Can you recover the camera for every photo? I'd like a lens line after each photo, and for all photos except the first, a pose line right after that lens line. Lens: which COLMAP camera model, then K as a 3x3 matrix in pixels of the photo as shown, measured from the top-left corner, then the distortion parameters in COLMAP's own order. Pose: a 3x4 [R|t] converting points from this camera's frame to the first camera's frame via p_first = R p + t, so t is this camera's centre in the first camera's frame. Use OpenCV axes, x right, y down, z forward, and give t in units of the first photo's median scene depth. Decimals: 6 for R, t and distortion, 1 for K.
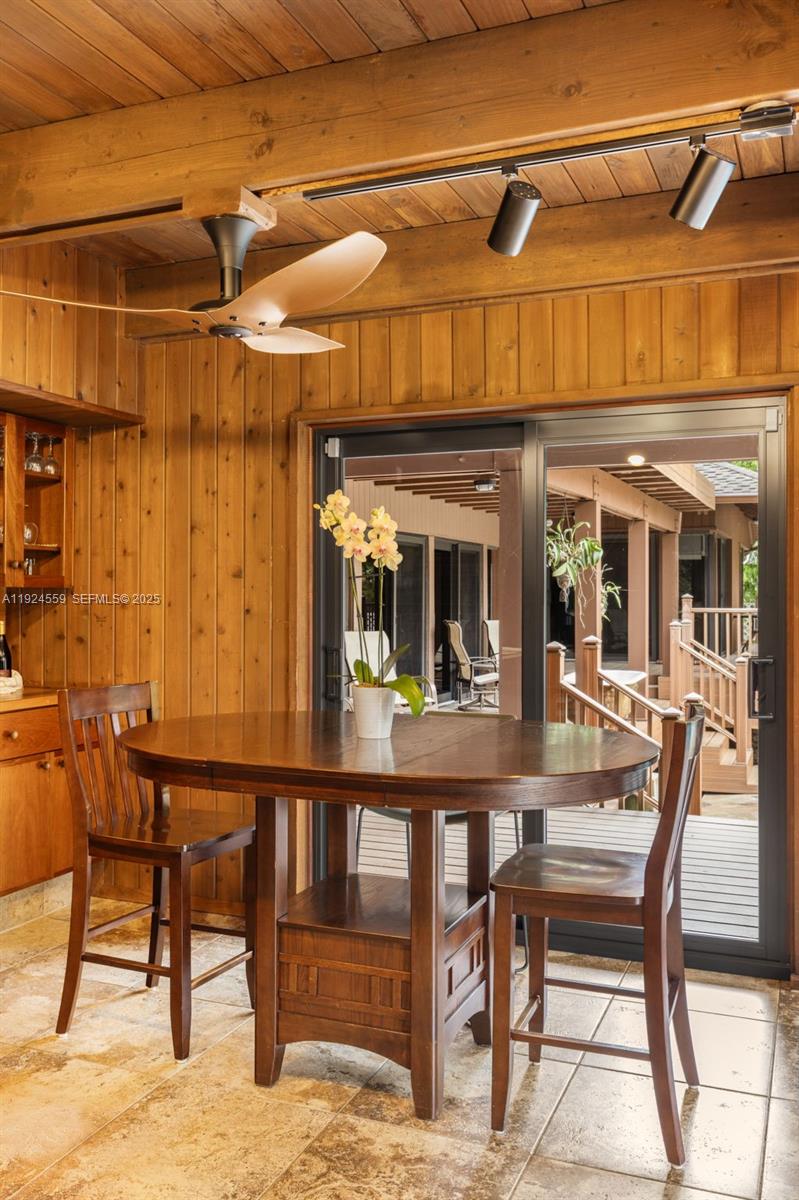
lens RADIAL K [[1112.0, 0, 400.2], [0, 1112.0, 593.8], [0, 0, 1]] dist [-0.002299, 0.003203]
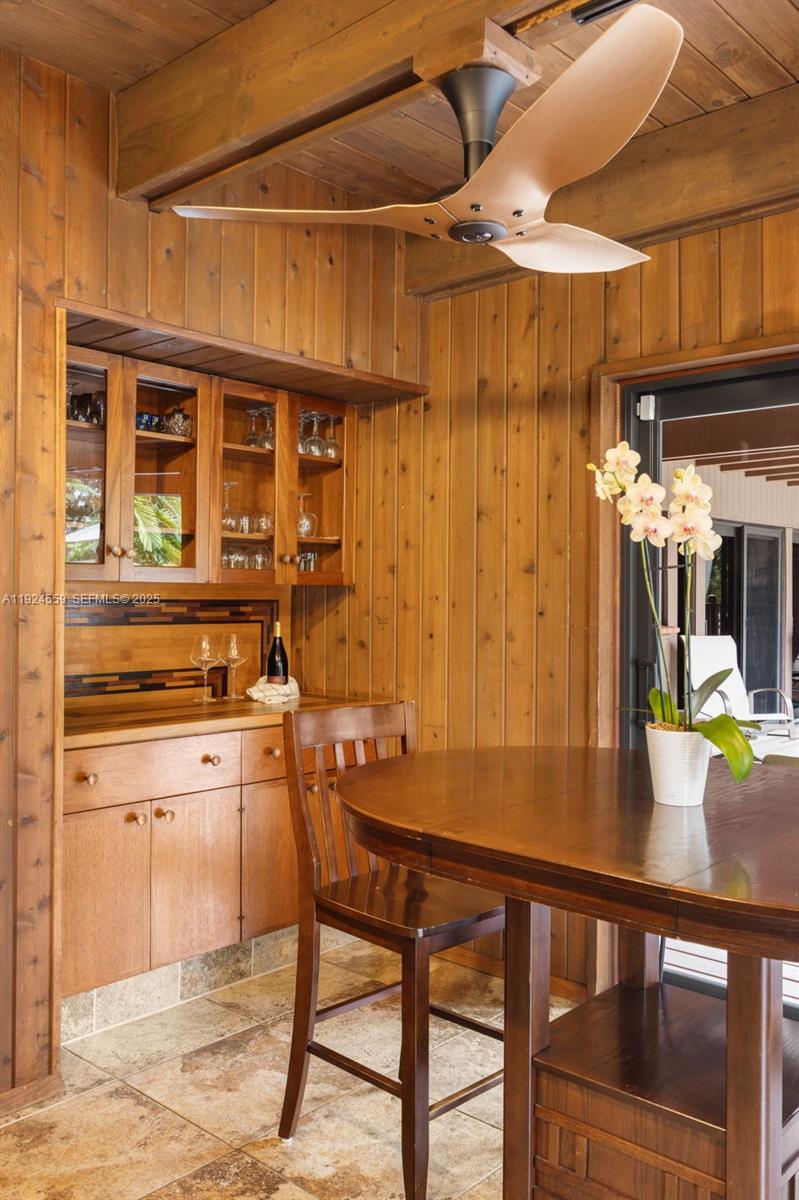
lens RADIAL K [[1112.0, 0, 400.2], [0, 1112.0, 593.8], [0, 0, 1]] dist [-0.002299, 0.003203]
pose [[0.951811, 0.004380, -0.306654, 0.015500], [-0.004012, 0.999990, 0.001831, -0.000474], [0.306660, -0.000513, 0.951819, 0.198224]]
